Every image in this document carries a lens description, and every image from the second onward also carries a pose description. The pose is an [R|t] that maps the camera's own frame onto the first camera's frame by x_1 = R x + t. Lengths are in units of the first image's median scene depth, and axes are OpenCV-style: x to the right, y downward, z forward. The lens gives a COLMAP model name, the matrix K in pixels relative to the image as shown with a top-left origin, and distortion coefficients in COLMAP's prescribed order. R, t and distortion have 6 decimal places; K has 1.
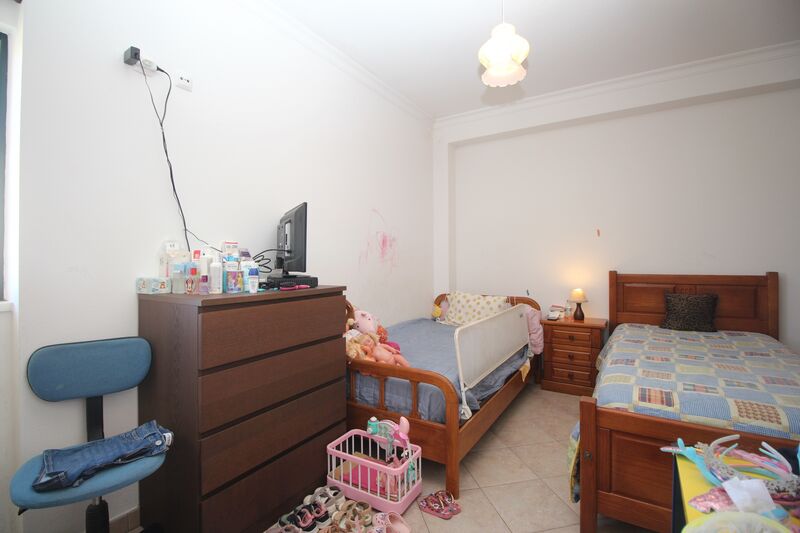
lens RADIAL K [[367.9, 0, 398.8], [0, 367.9, 256.6], [0, 0, 1]] dist [-0.004284, -0.009491]
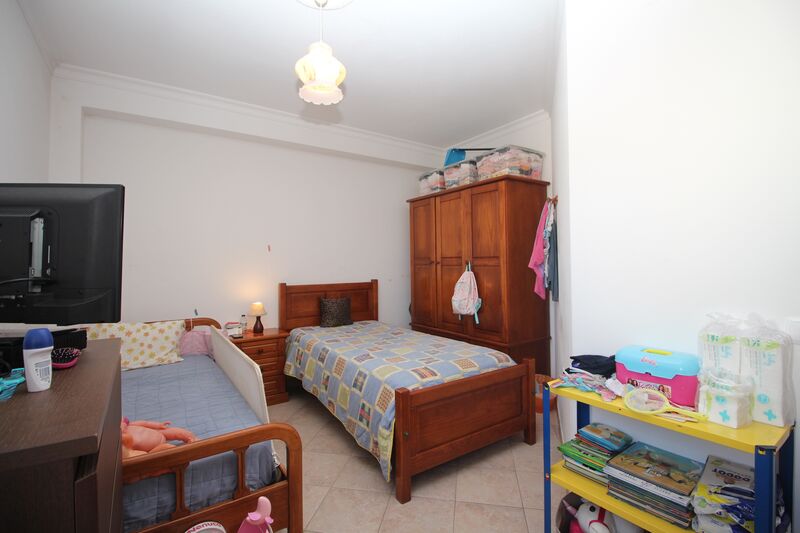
lens RADIAL K [[367.9, 0, 397.5], [0, 367.9, 261.2], [0, 0, 1]] dist [-0.004284, -0.009491]
pose [[0.393743, 0.006186, 0.919200, -0.325257], [0.001627, 0.999971, -0.007427, -0.020695], [-0.919219, 0.004420, 0.393721, 0.260651]]
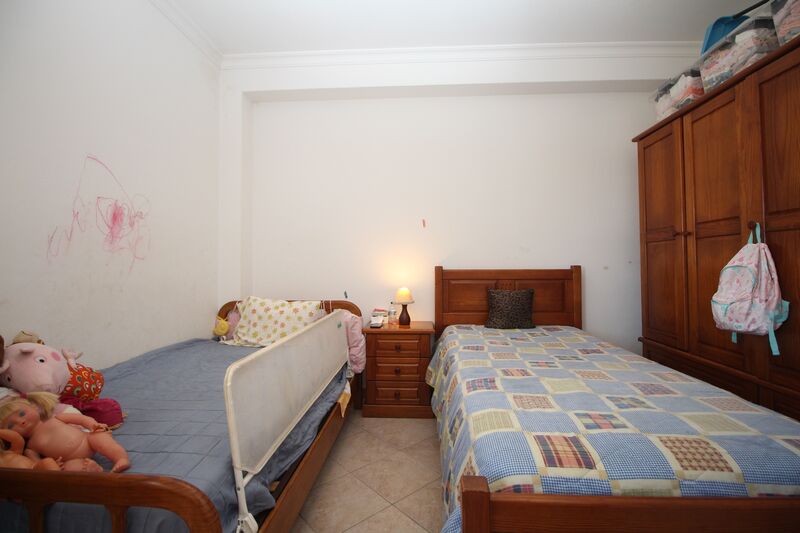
lens RADIAL K [[367.9, 0, 399.9], [0, 367.9, 256.3], [0, 0, 1]] dist [-0.004284, -0.009491]
pose [[0.875024, 0.012597, 0.483916, 0.078213], [-0.004947, 0.999842, -0.017083, 0.032699], [-0.484055, 0.012554, 0.874948, 0.290229]]
